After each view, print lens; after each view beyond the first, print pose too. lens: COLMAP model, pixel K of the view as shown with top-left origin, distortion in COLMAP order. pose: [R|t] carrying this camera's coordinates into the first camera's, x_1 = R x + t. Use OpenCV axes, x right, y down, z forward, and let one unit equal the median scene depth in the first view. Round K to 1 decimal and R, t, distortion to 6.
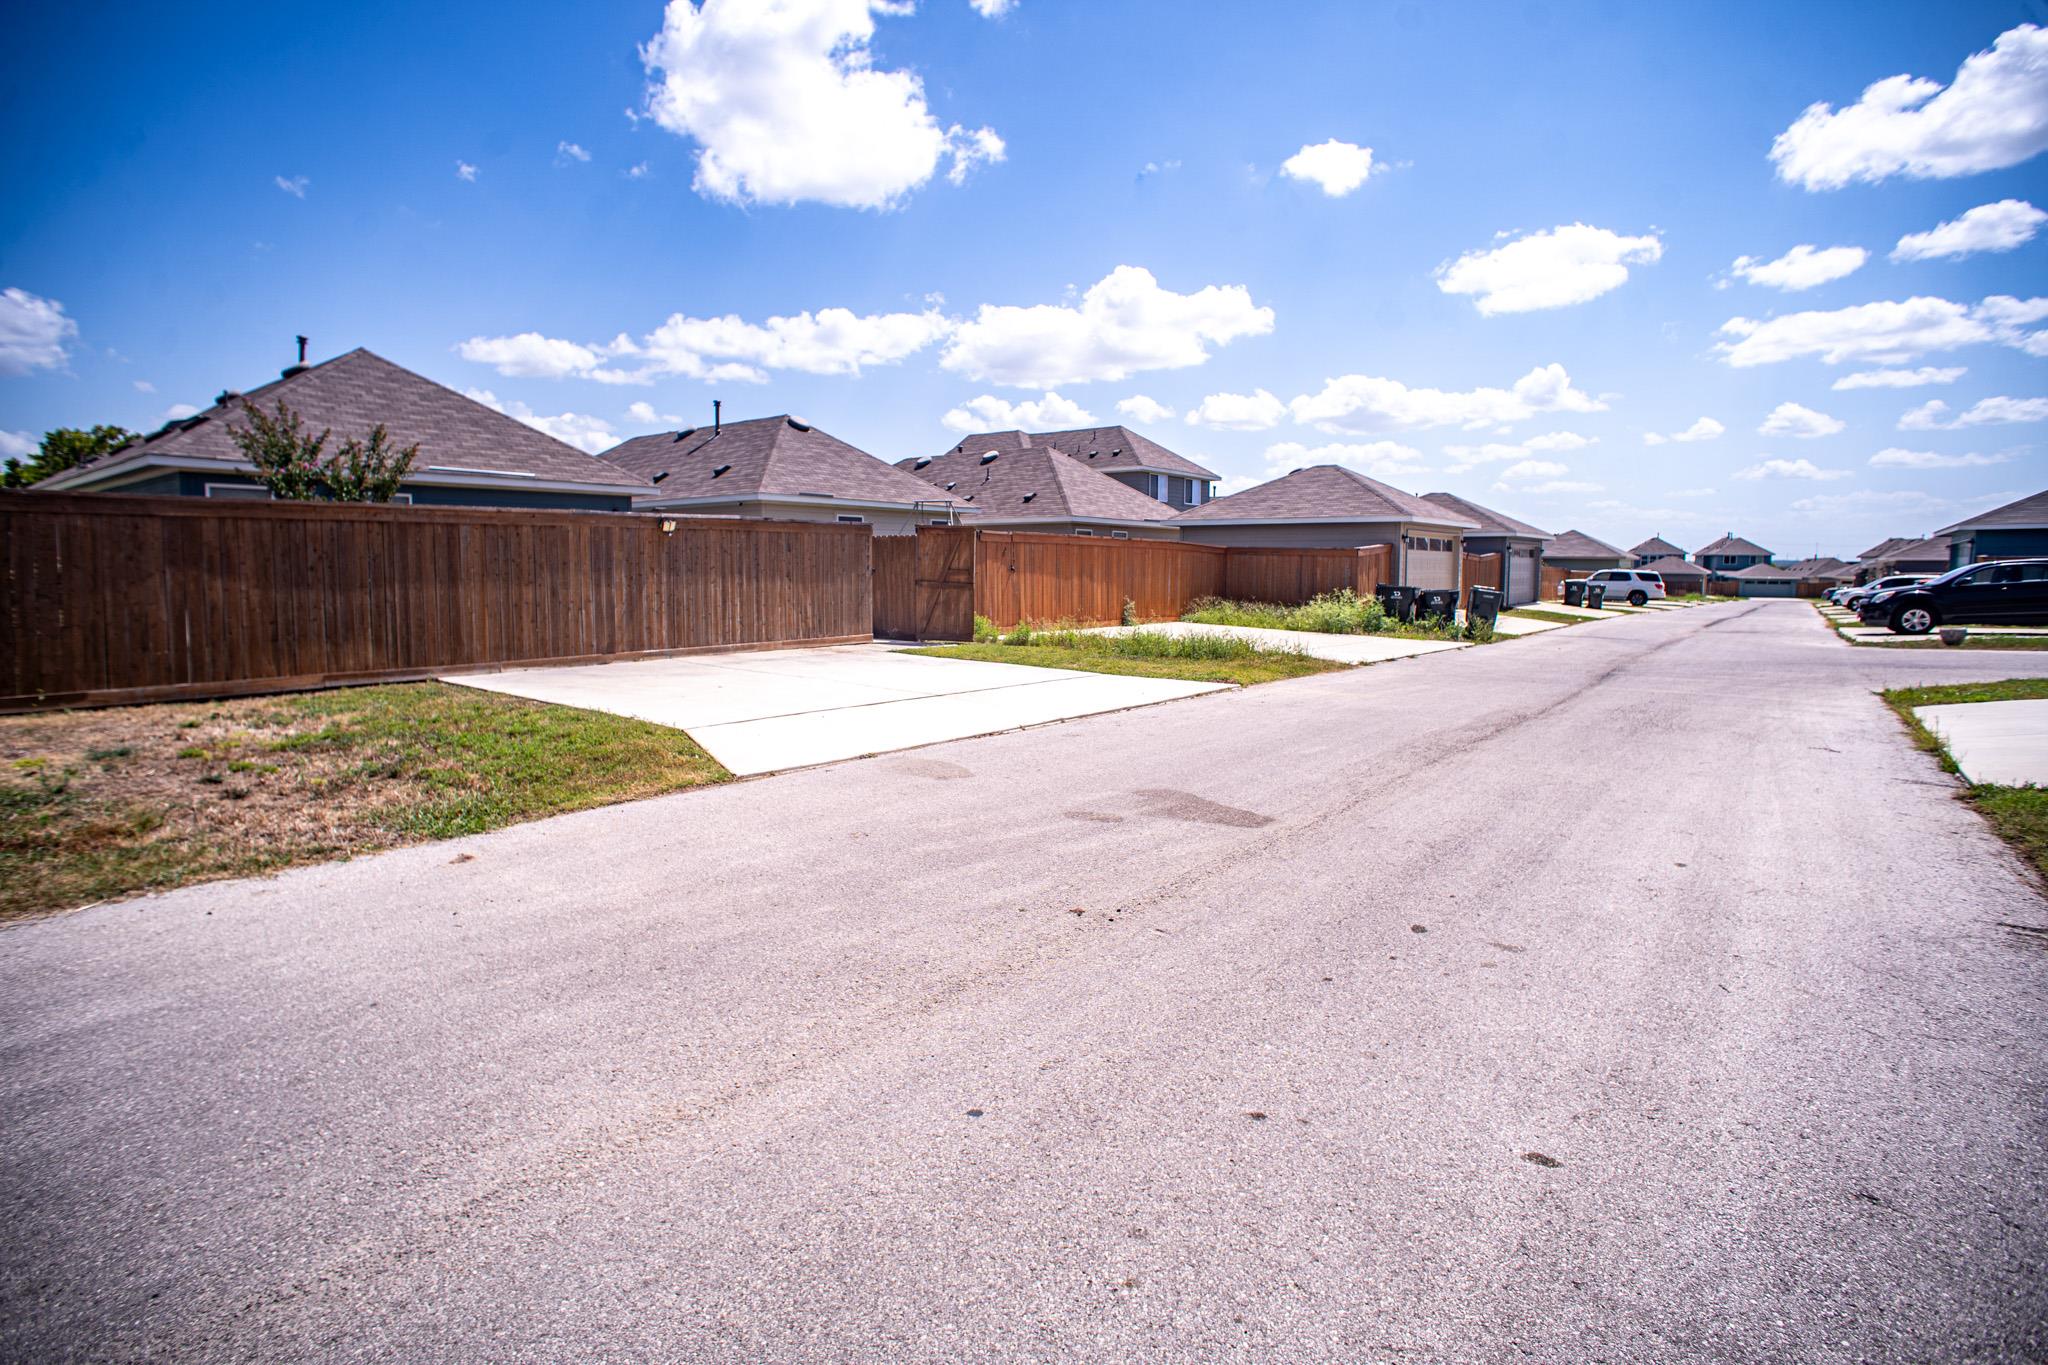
lens RADIAL K [[1016.7, 0, 1028.7], [0, 1016.7, 651.4], [0, 0, 1]] dist [-0.051329, 0.027591]
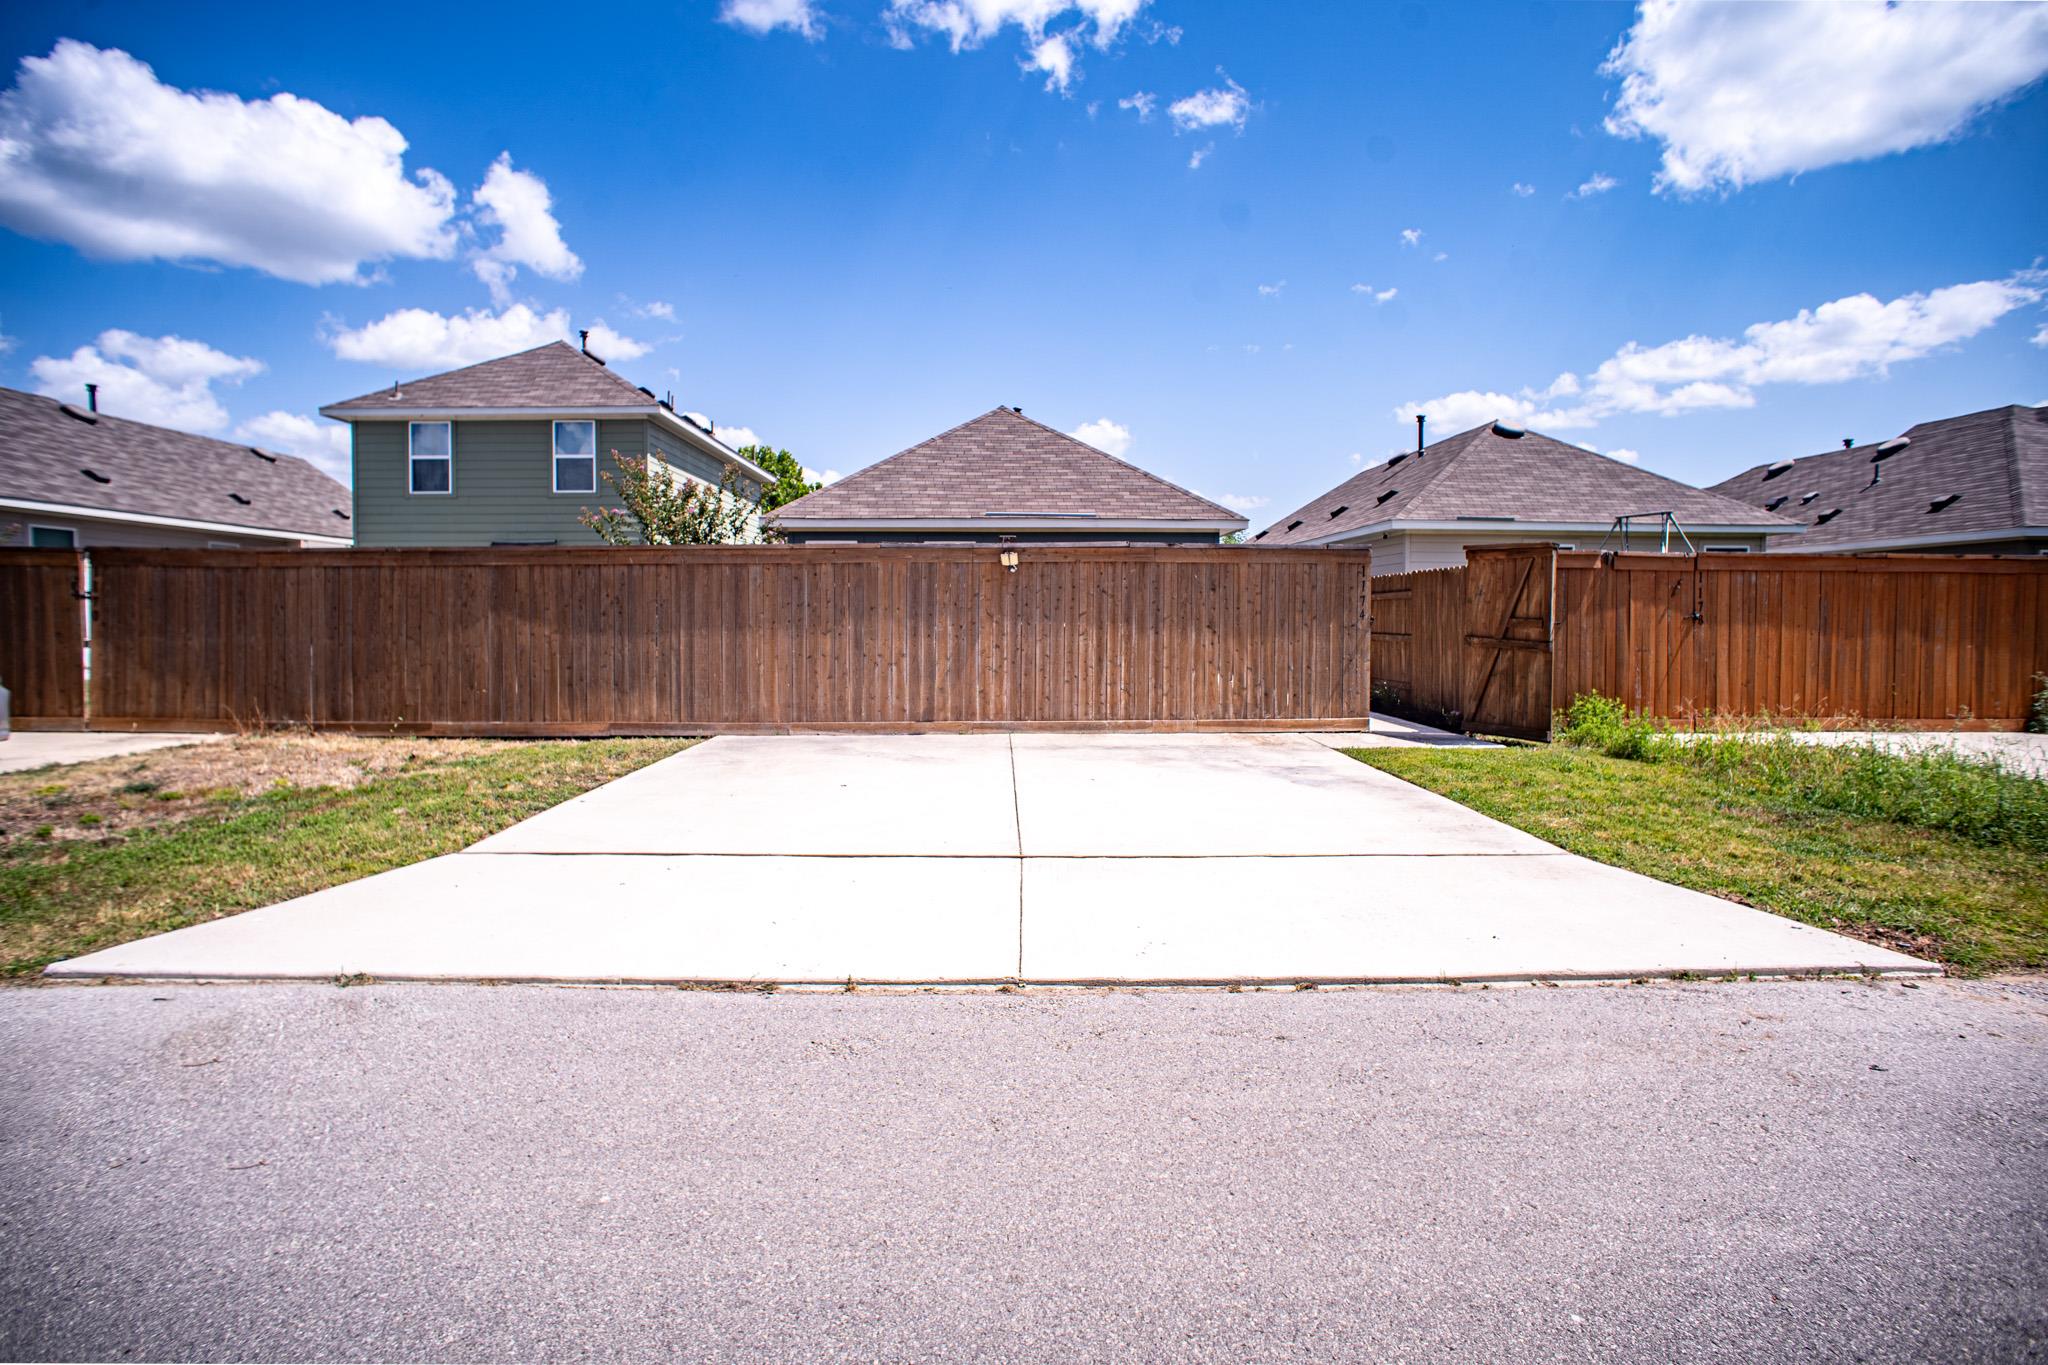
lens RADIAL K [[1086.3, 0, 1016.3], [0, 1086.3, 644.7], [0, 0, 1]] dist [-0.105535, 0.068344]
pose [[0.647593, 0.010465, -0.761915, 0.270778], [-0.062405, 0.997275, -0.039344, -0.028240], [0.759427, 0.073026, 0.646481, 0.484866]]
